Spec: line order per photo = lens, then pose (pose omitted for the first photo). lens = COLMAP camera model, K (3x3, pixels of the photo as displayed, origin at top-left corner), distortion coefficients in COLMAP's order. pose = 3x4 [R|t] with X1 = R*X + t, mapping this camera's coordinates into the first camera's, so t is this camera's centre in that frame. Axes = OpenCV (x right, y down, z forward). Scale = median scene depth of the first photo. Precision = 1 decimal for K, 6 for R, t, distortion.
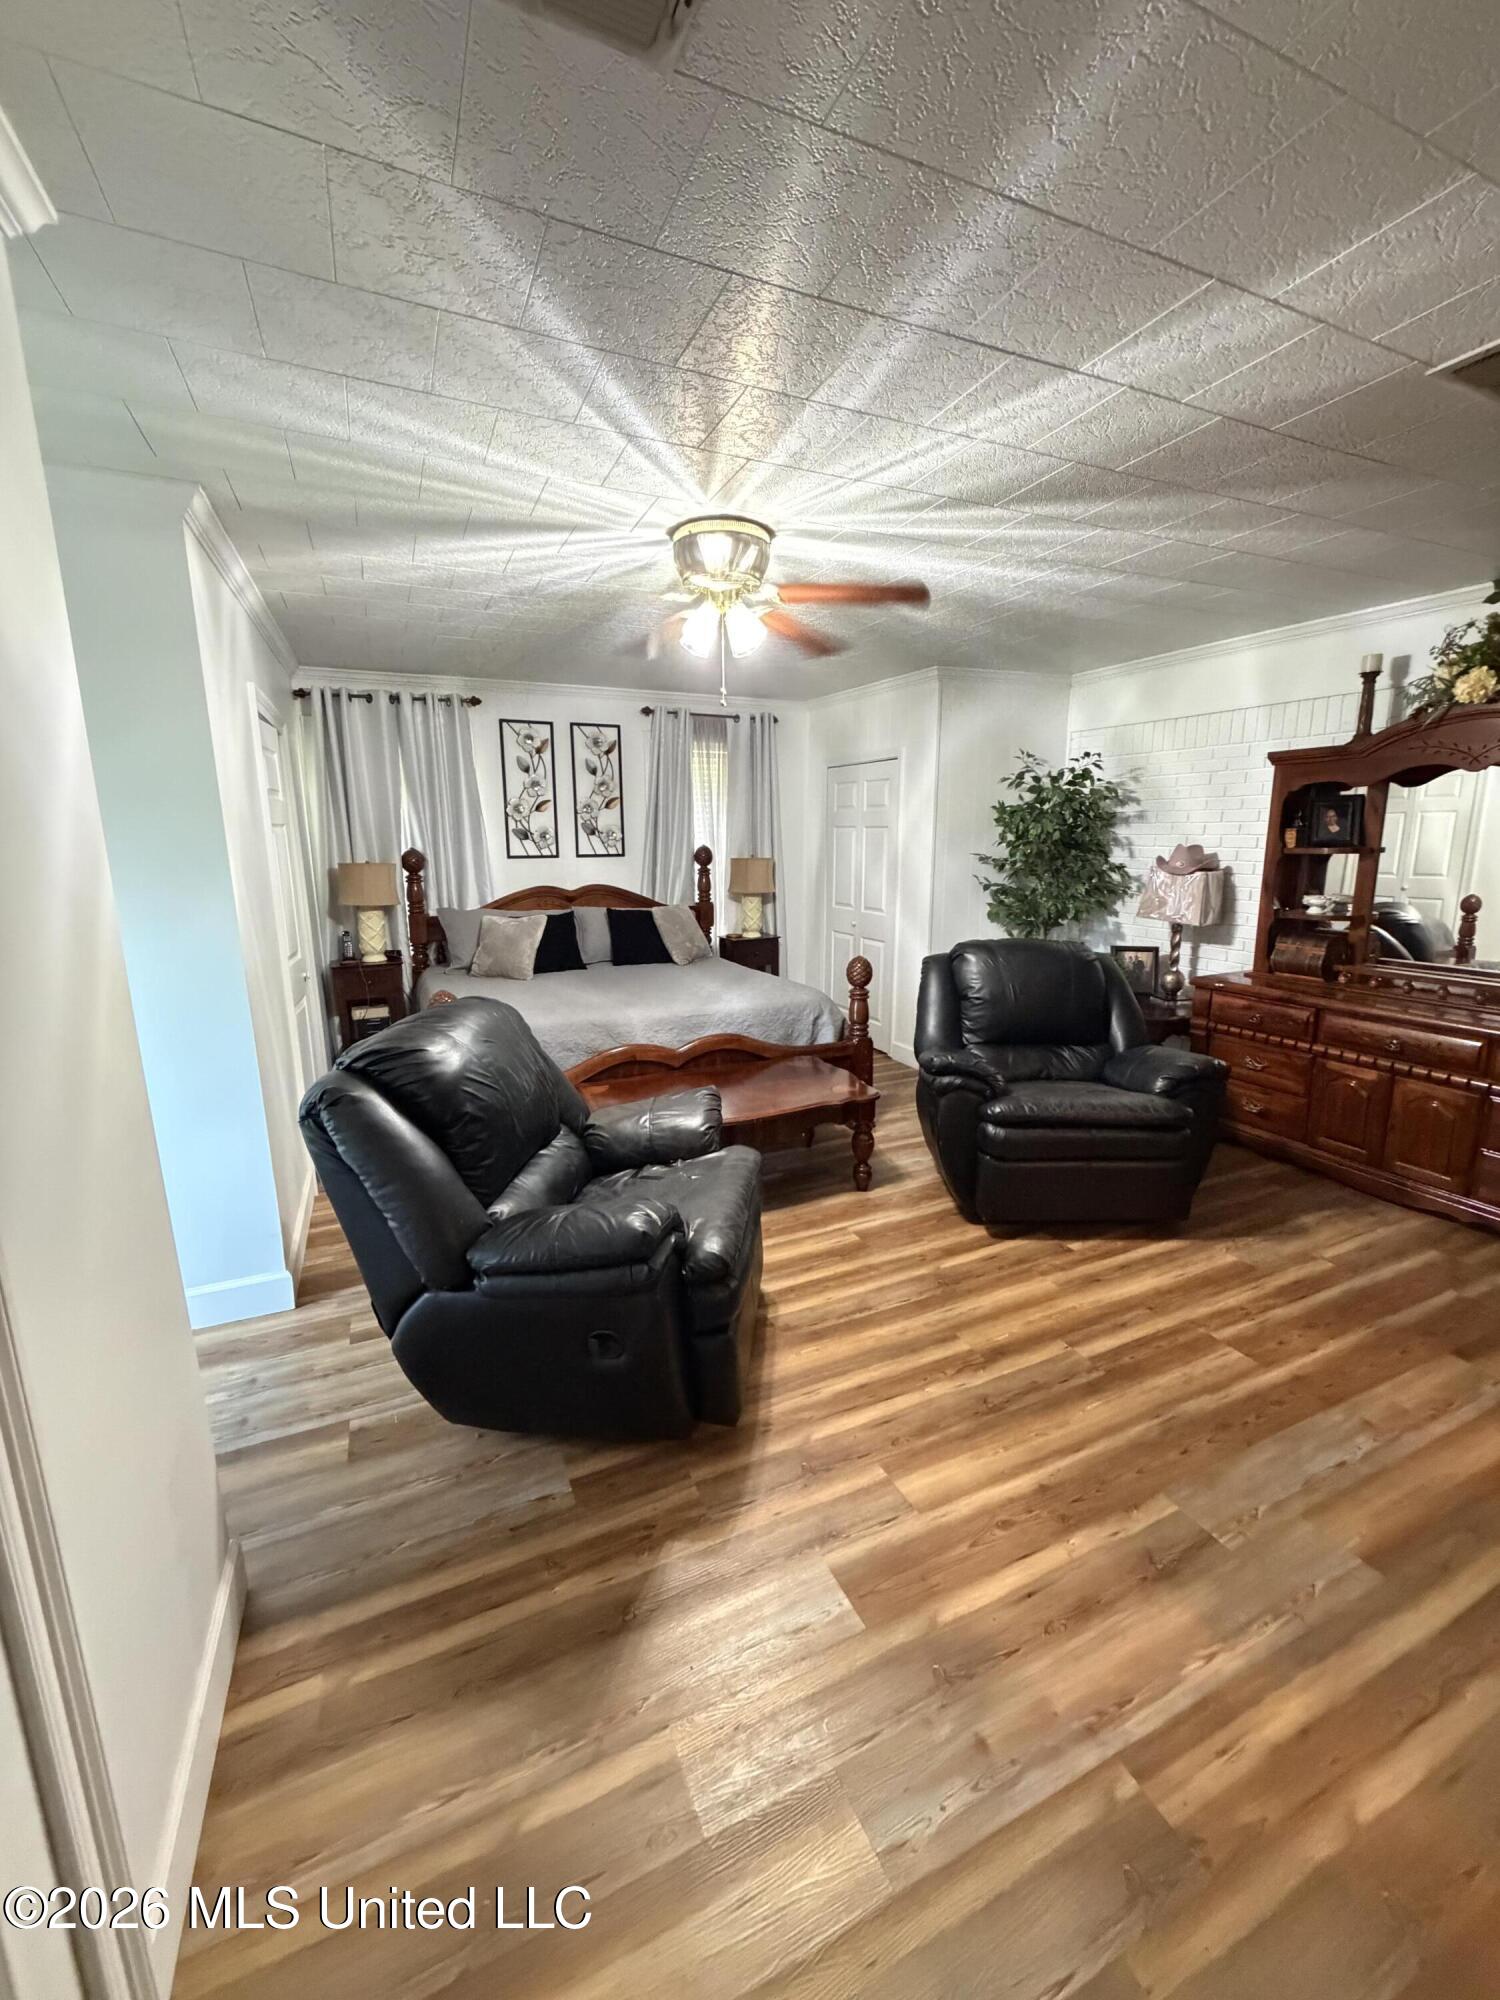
lens RADIAL K [[809.4, 0, 757.1], [0, 809.4, 993.1], [0, 0, 1]] dist [0.001209, 0.000819]
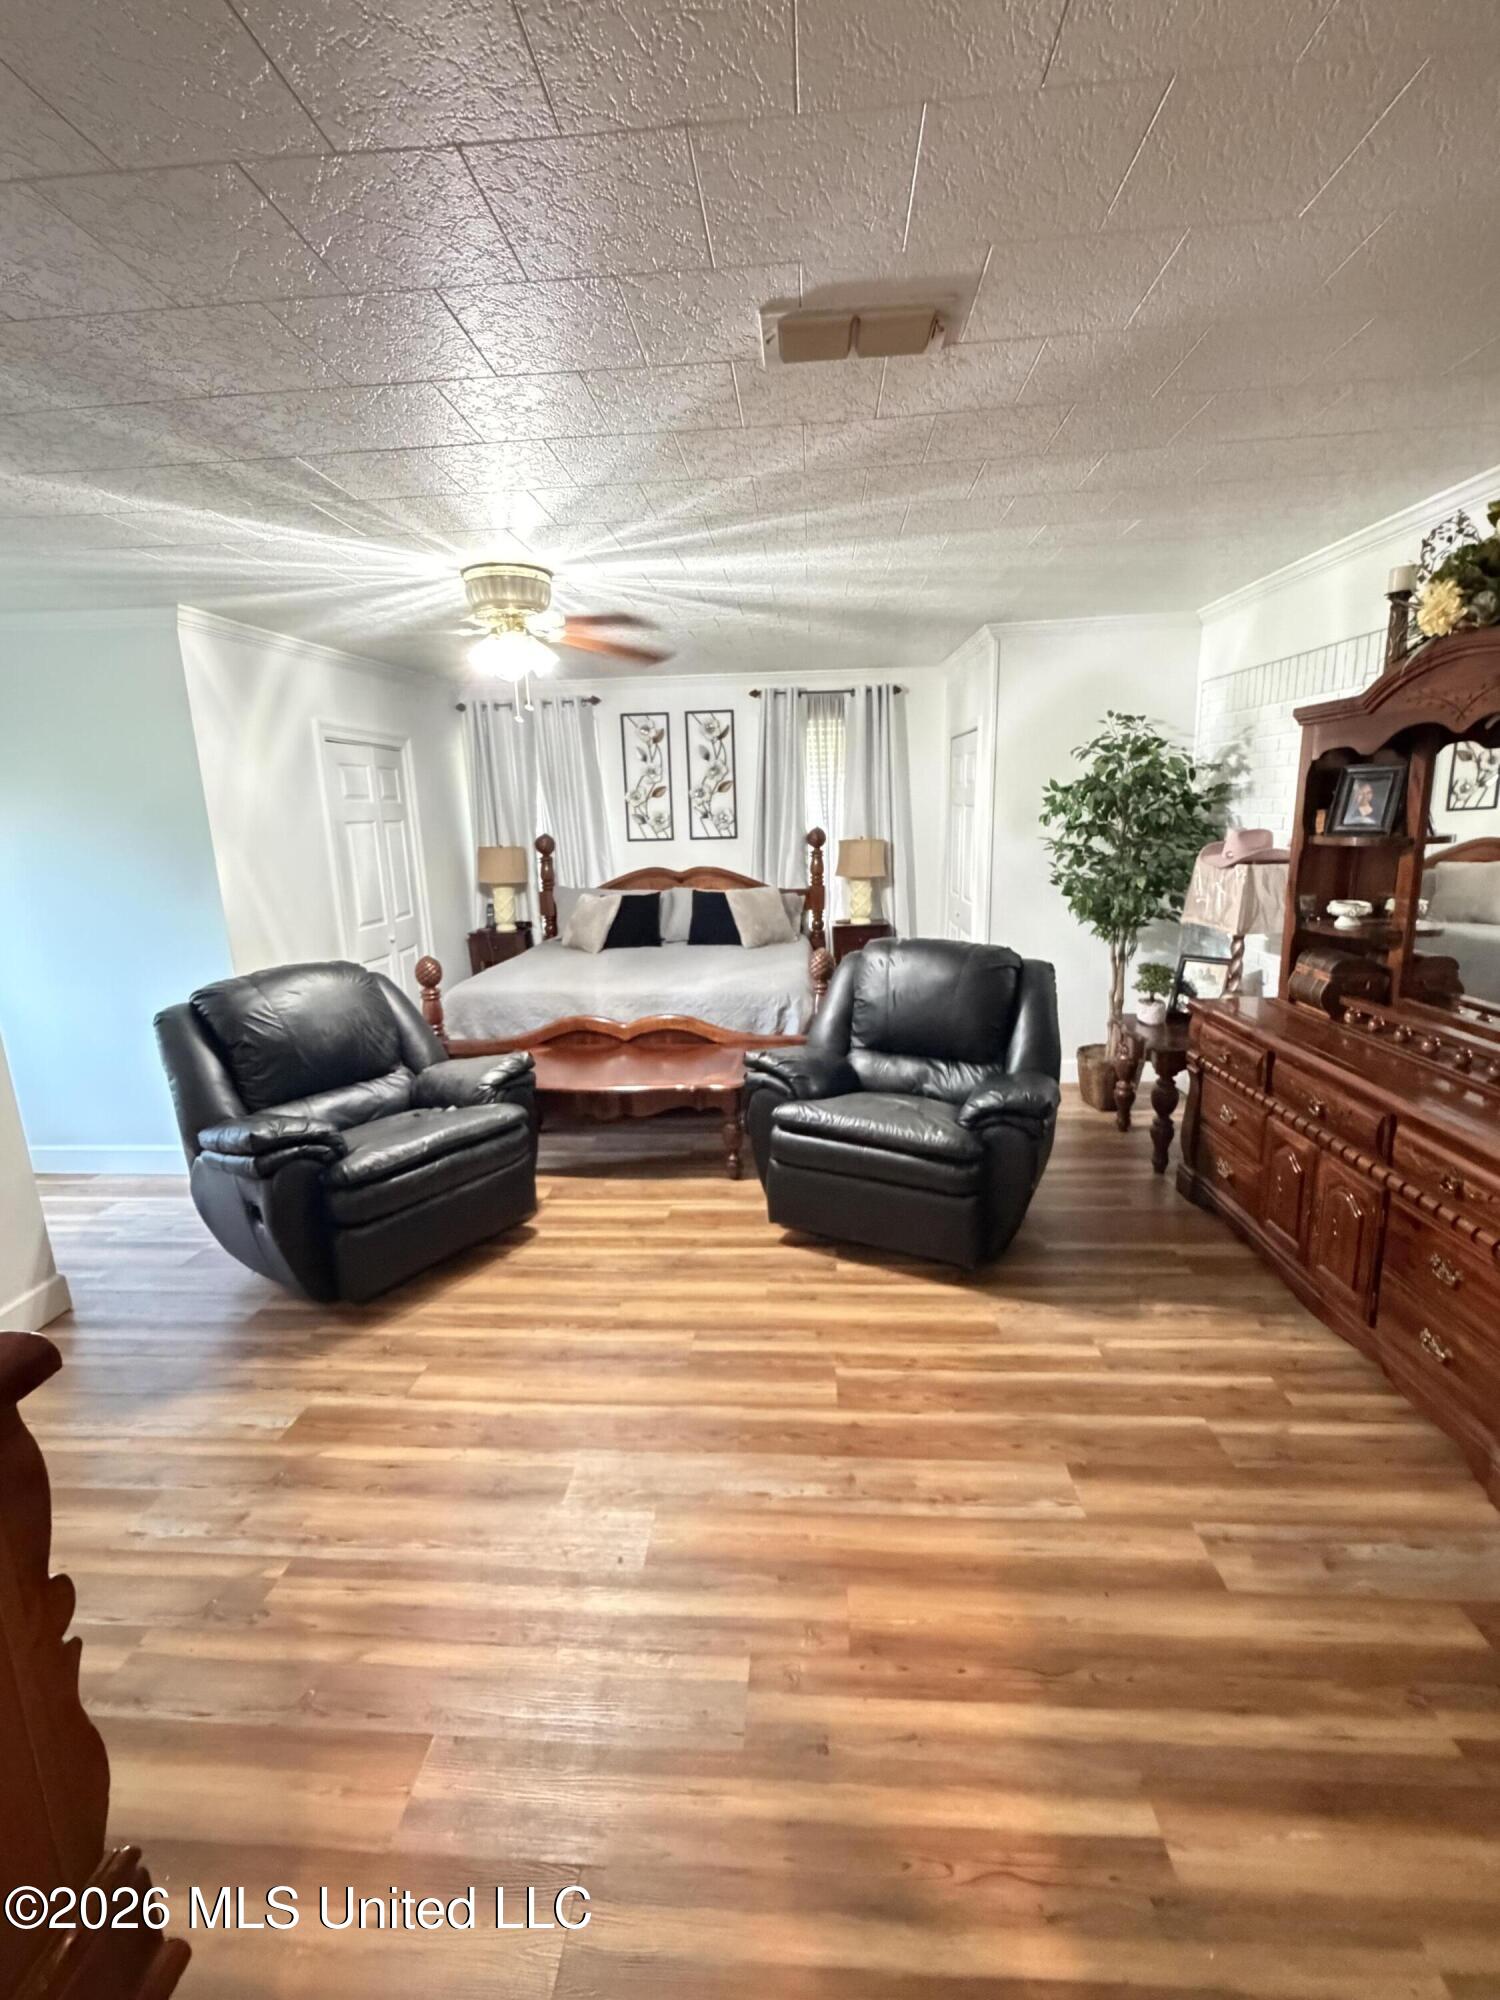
lens RADIAL K [[887.7, 0, 754.2], [0, 887.7, 1005.9], [0, 0, 1]] dist [0.001024, 0.000008]
pose [[0.876608, 0.088136, -0.473064, 0.479877], [-0.070446, 0.995997, 0.055024, -0.025795], [0.476020, -0.014909, 0.879308, 0.026191]]
